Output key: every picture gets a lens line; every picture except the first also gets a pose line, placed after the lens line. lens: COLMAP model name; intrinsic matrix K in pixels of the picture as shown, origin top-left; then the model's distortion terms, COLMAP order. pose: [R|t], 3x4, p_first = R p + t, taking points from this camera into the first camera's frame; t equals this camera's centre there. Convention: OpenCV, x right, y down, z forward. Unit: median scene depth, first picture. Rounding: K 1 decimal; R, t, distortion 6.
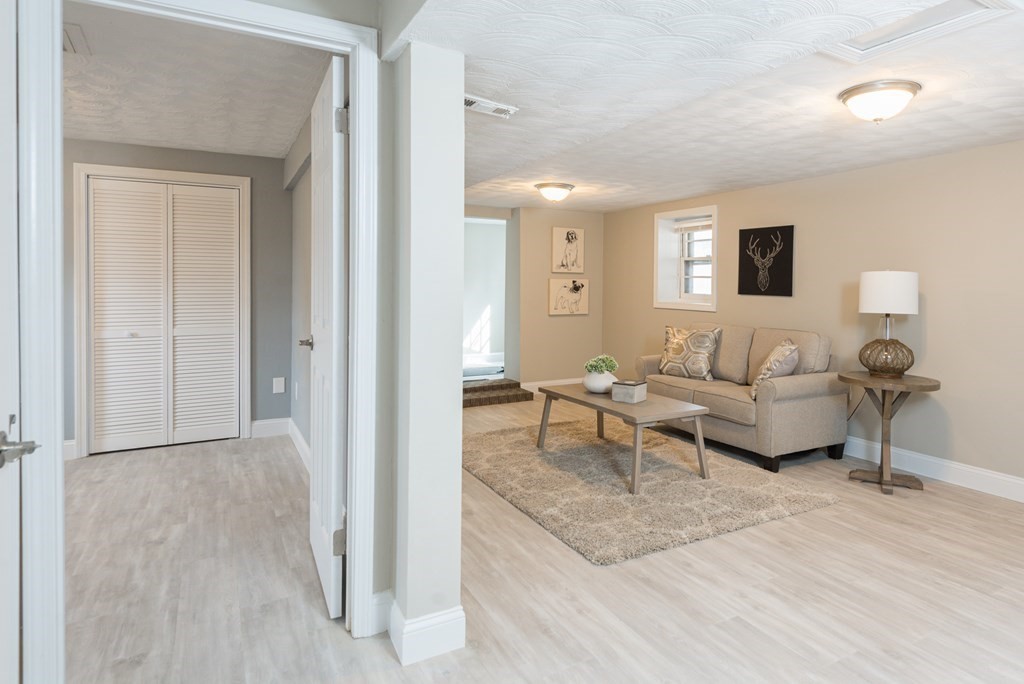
lens RADIAL K [[499.9, 0, 519.0], [0, 499.9, 297.1], [0, 0, 1]] dist [0.000826, -0.000937]
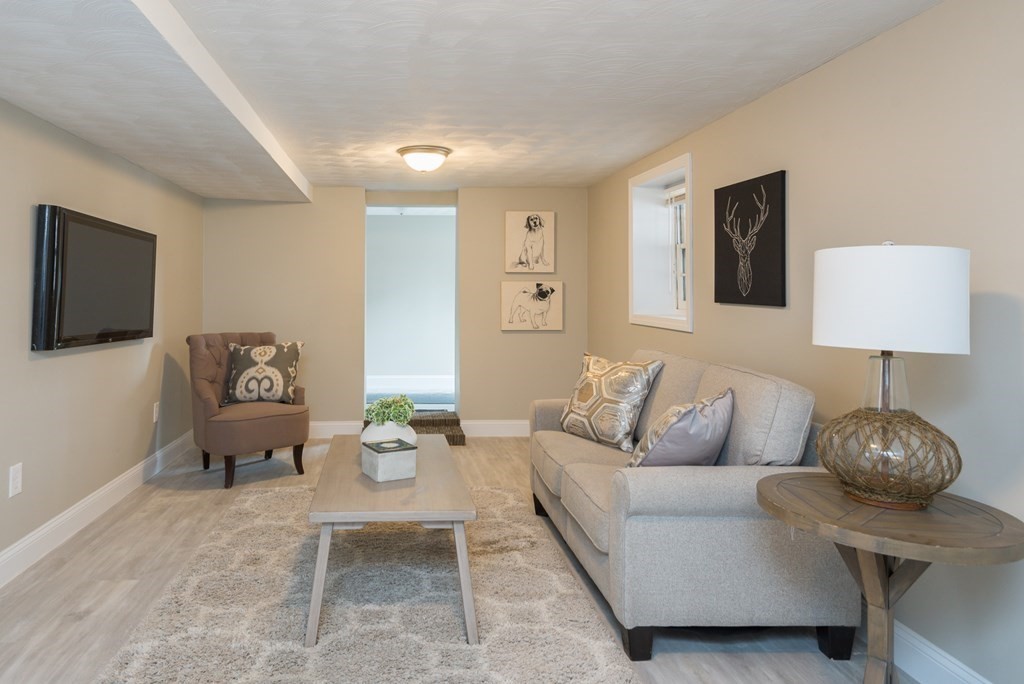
lens RADIAL K [[530.6, 0, 513.3], [0, 530.6, 295.8], [0, 0, 1]] dist [0.015226, -0.000318]
pose [[0.911890, -0.005442, -0.410398, 0.487625], [-0.001671, 0.999855, -0.016973, -0.002607], [0.410430, 0.016164, 0.911749, 0.357720]]
